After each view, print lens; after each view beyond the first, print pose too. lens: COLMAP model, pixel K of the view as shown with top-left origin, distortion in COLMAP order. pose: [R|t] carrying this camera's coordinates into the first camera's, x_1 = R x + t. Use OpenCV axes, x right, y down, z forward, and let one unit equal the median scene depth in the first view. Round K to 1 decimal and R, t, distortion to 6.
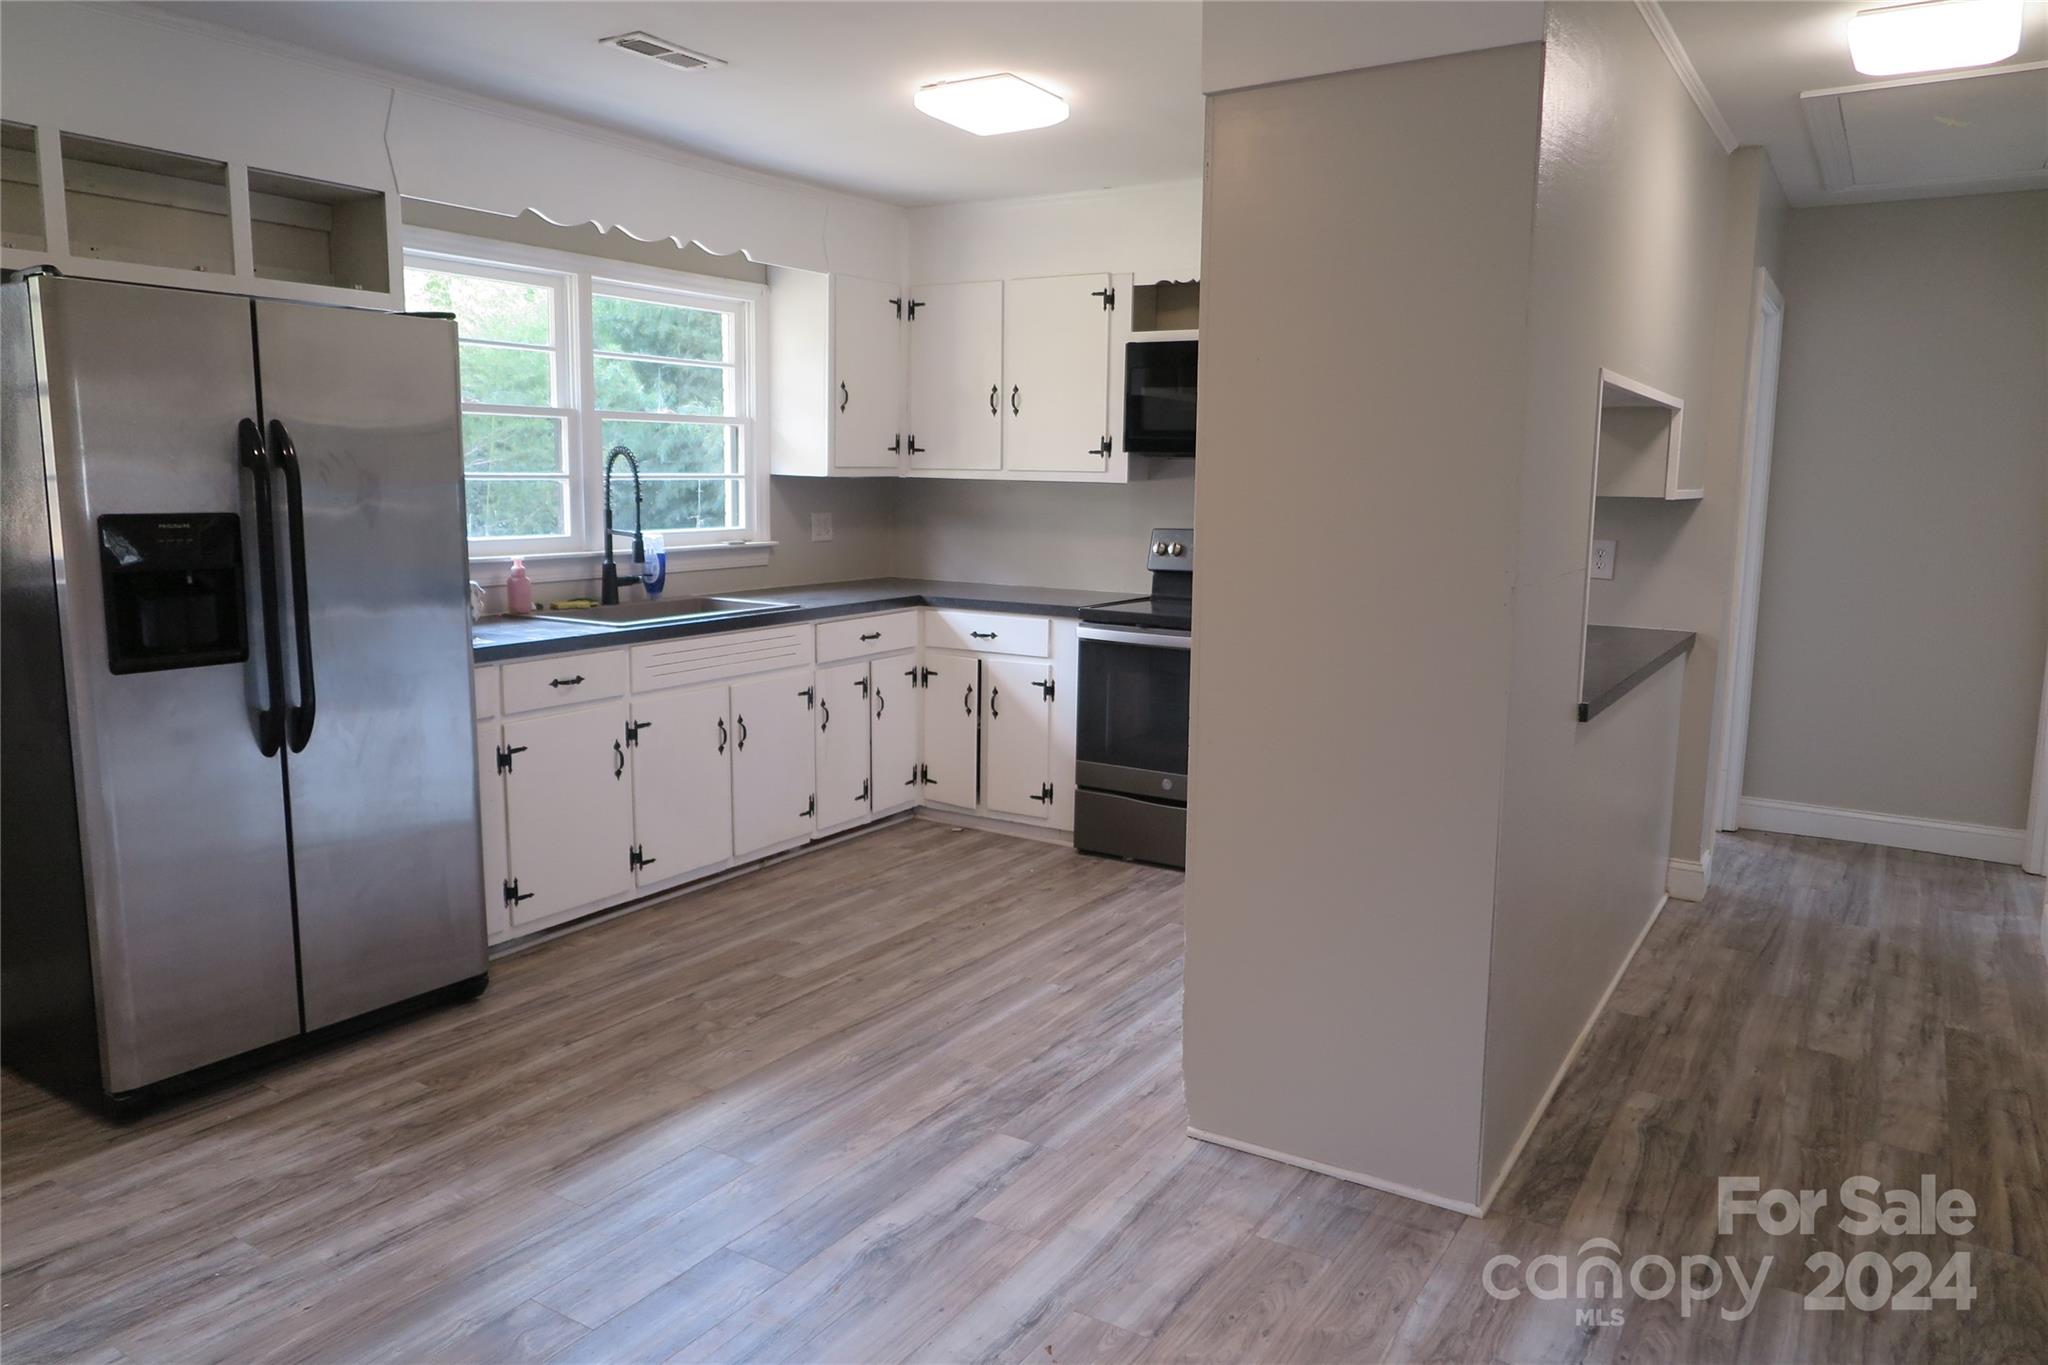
lens RADIAL K [[1402.3, 0, 1025.8], [0, 1402.3, 679.0], [0, 0, 1]] dist [-0.007627, 0.000299]
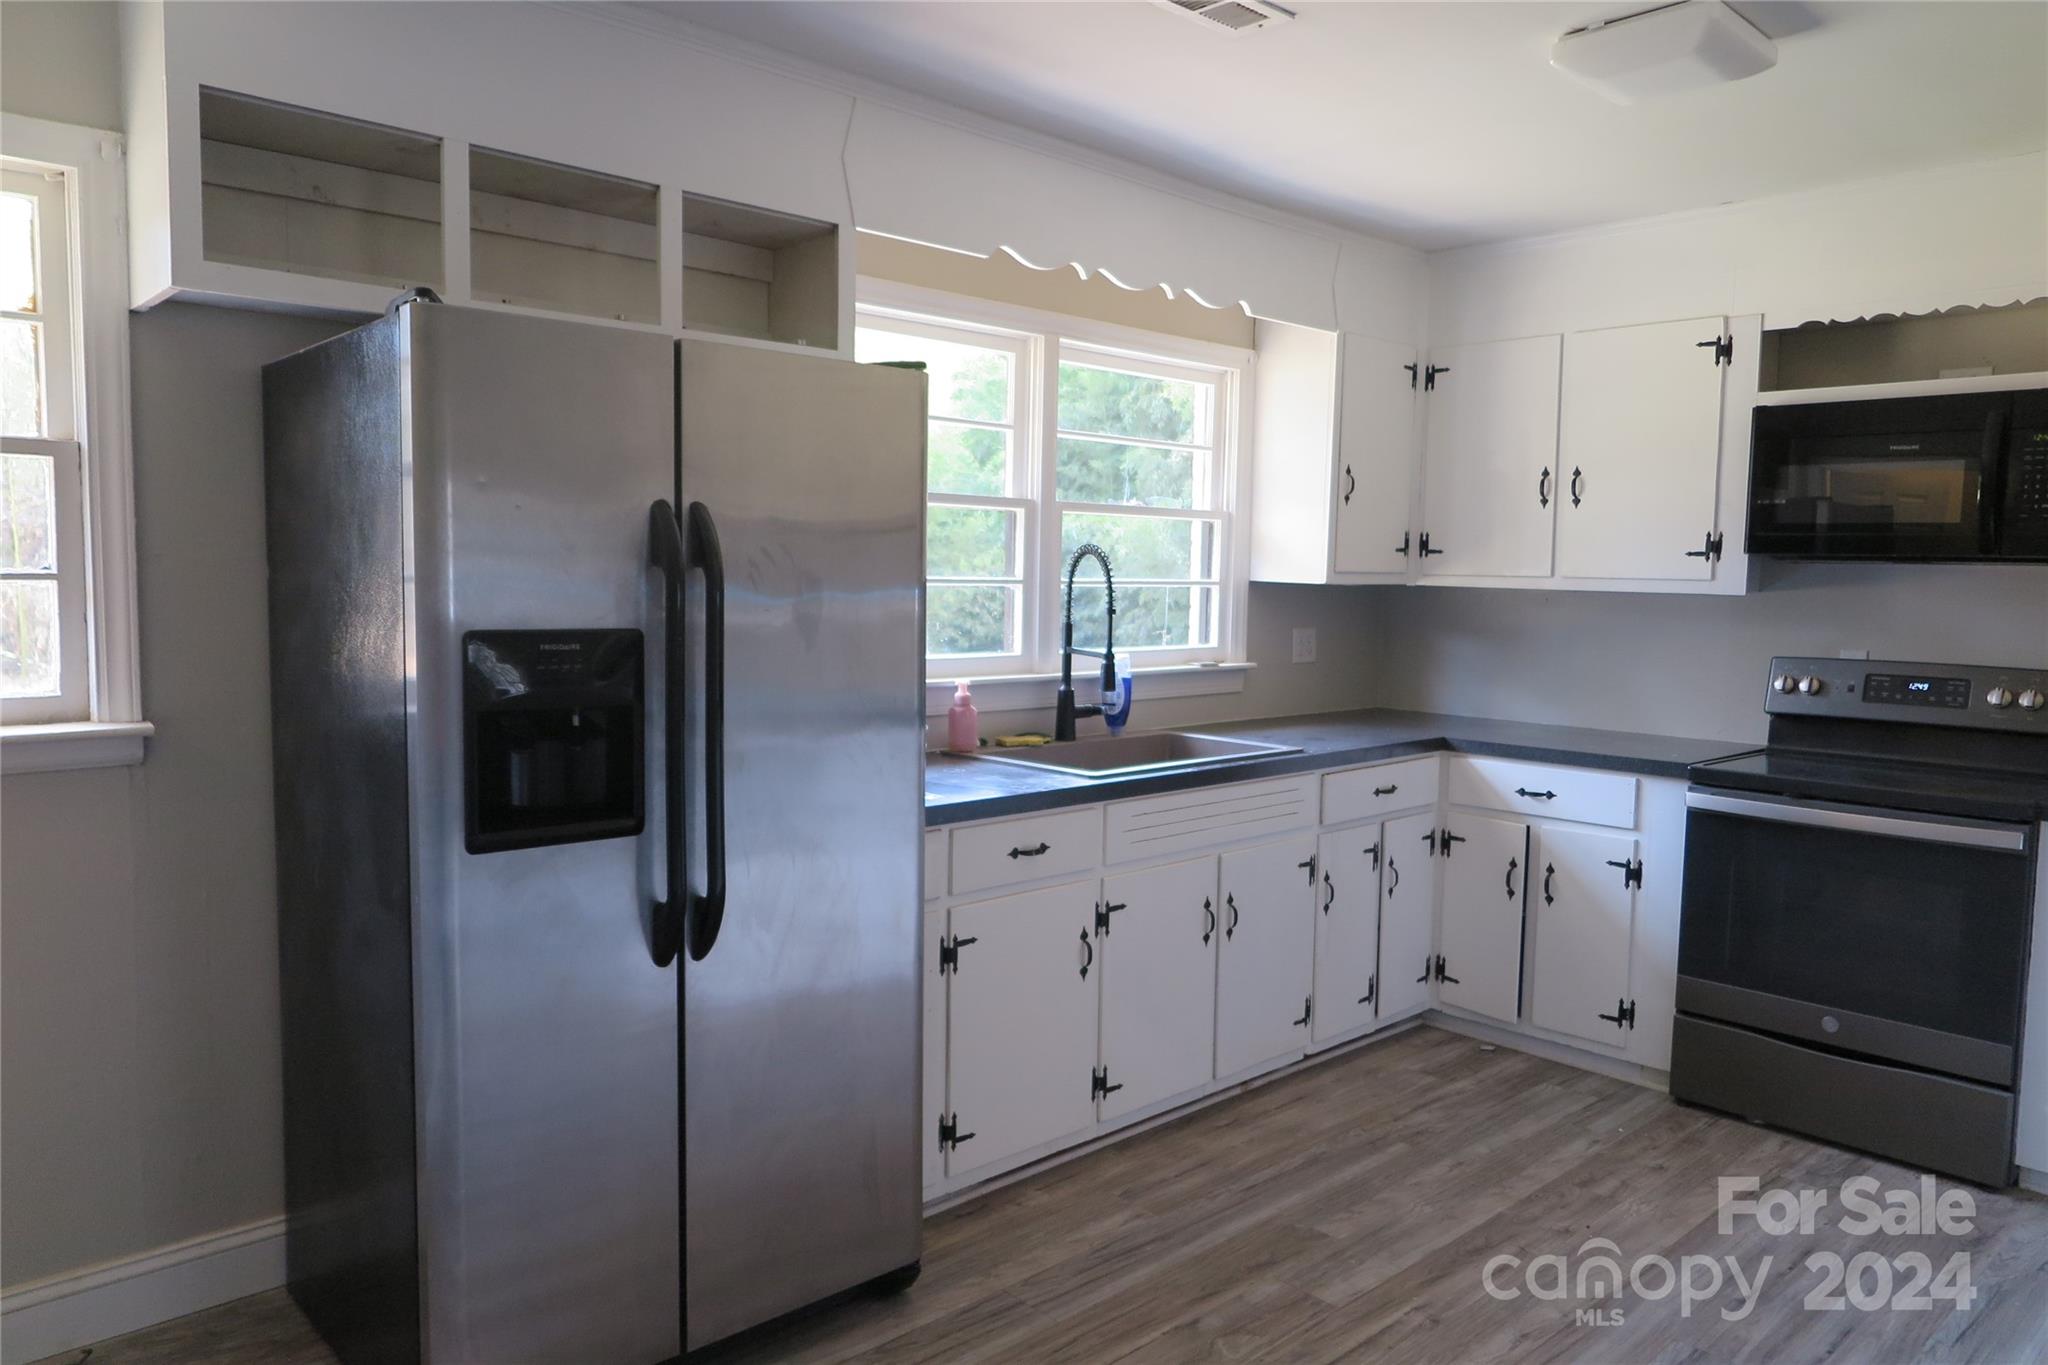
lens RADIAL K [[1402.3, 0, 1031.8], [0, 1402.3, 685.5], [0, 0, 1]] dist [-0.007627, 0.000299]
pose [[0.968343, 0.024178, -0.248449, -0.122309], [-0.041703, 0.996980, -0.065517, -0.032700], [0.246115, 0.073804, 0.966427, 0.229392]]
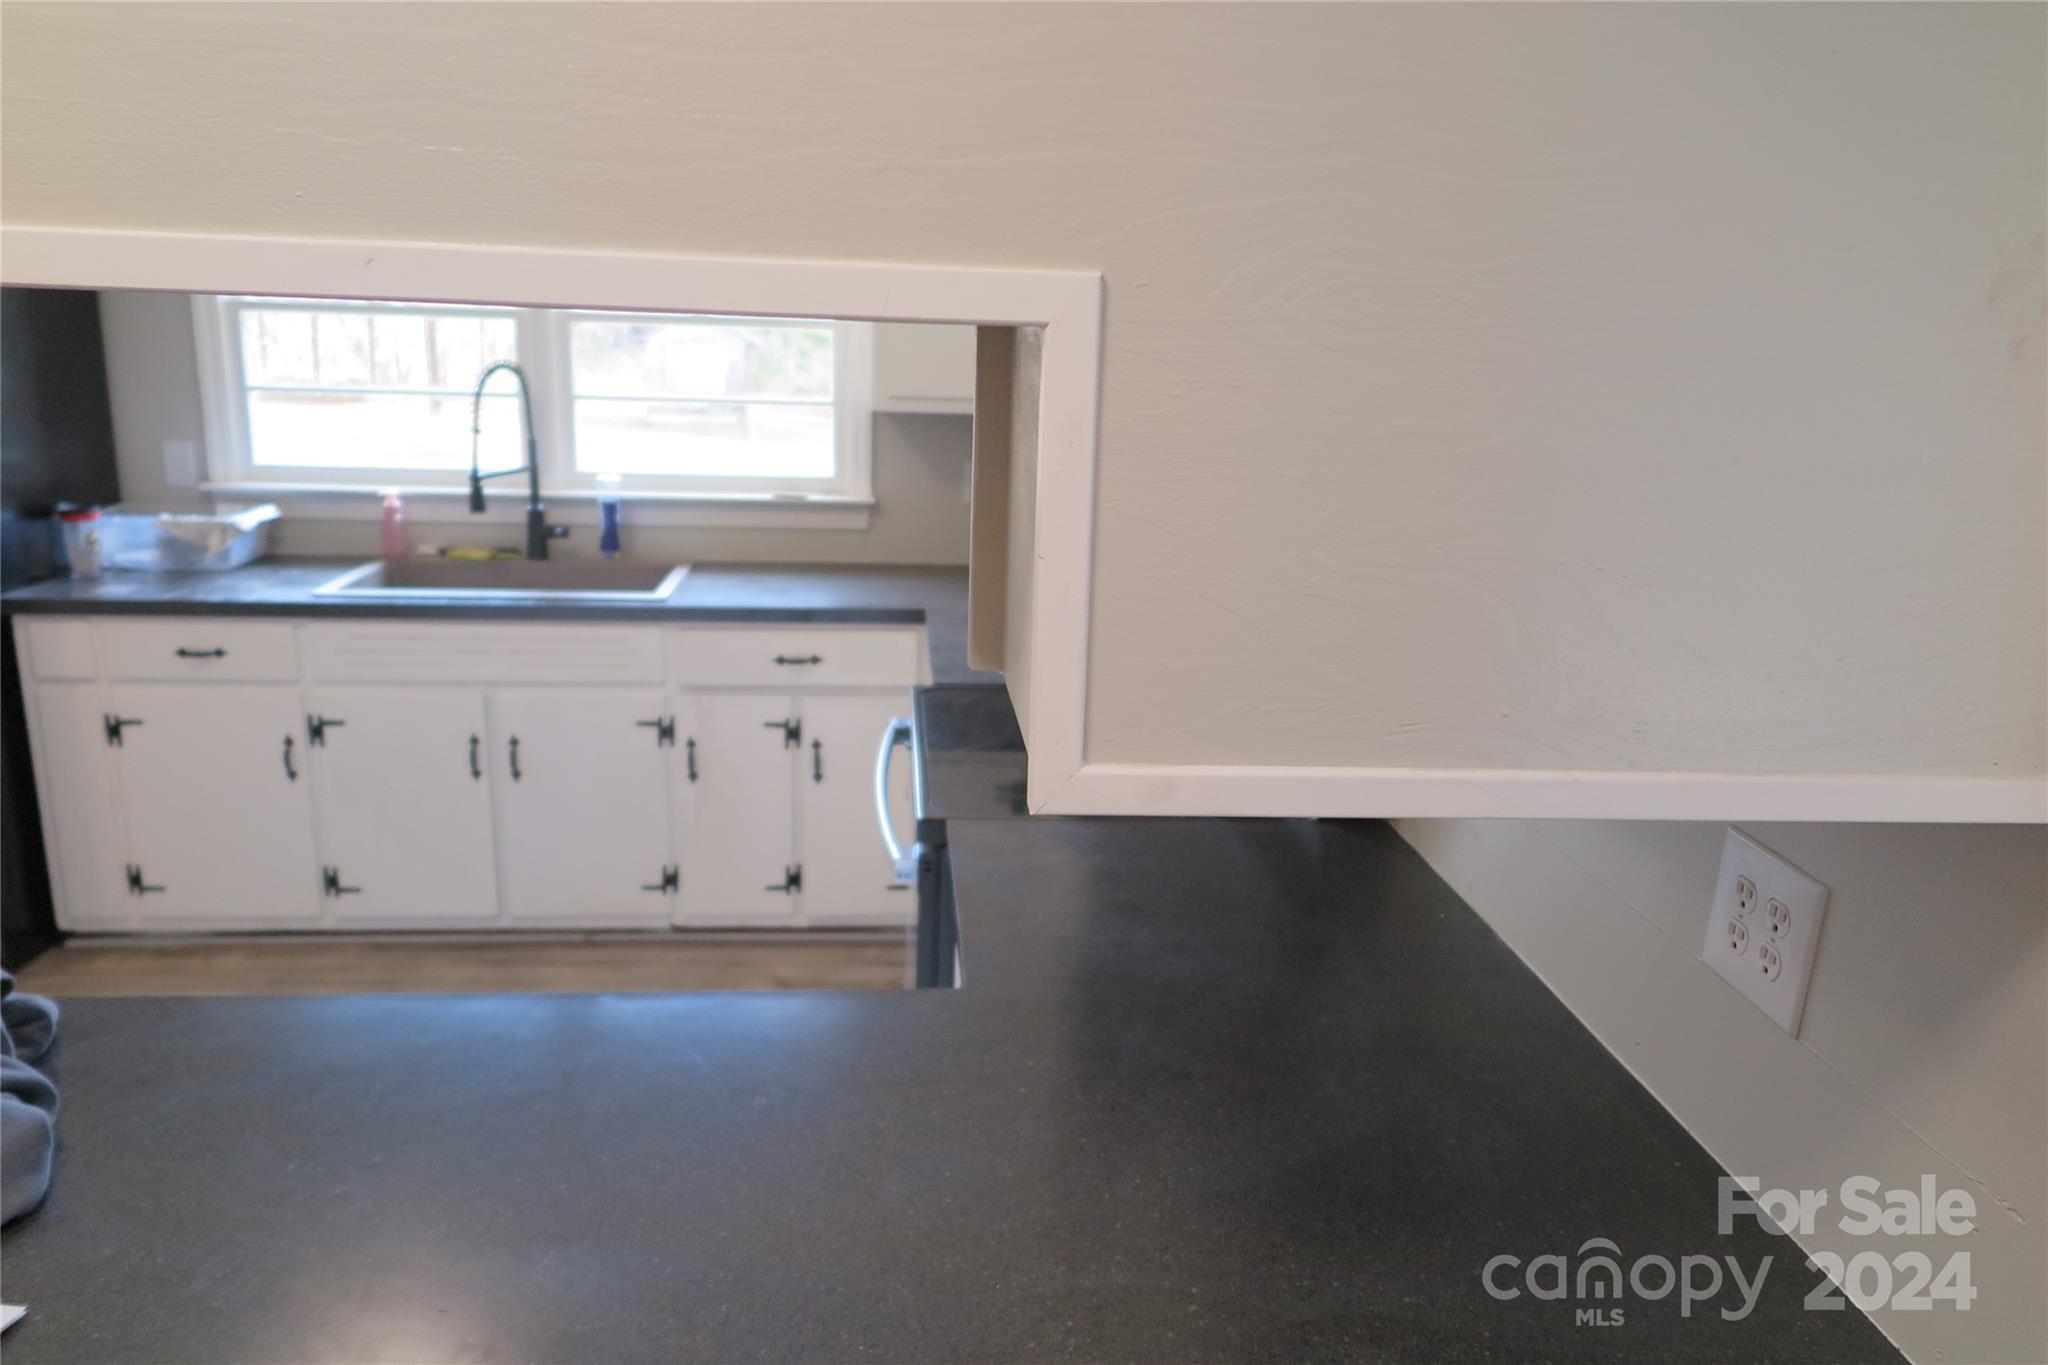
lens RADIAL K [[1402.3, 0, 1023.0], [0, 1402.3, 678.9], [0, 0, 1]] dist [-0.007627, 0.000299]
pose [[0.610793, 0.204411, -0.764950, 0.517581], [-0.143855, 0.978671, 0.146657, -0.150067], [0.778613, 0.020465, 0.627171, 0.751192]]
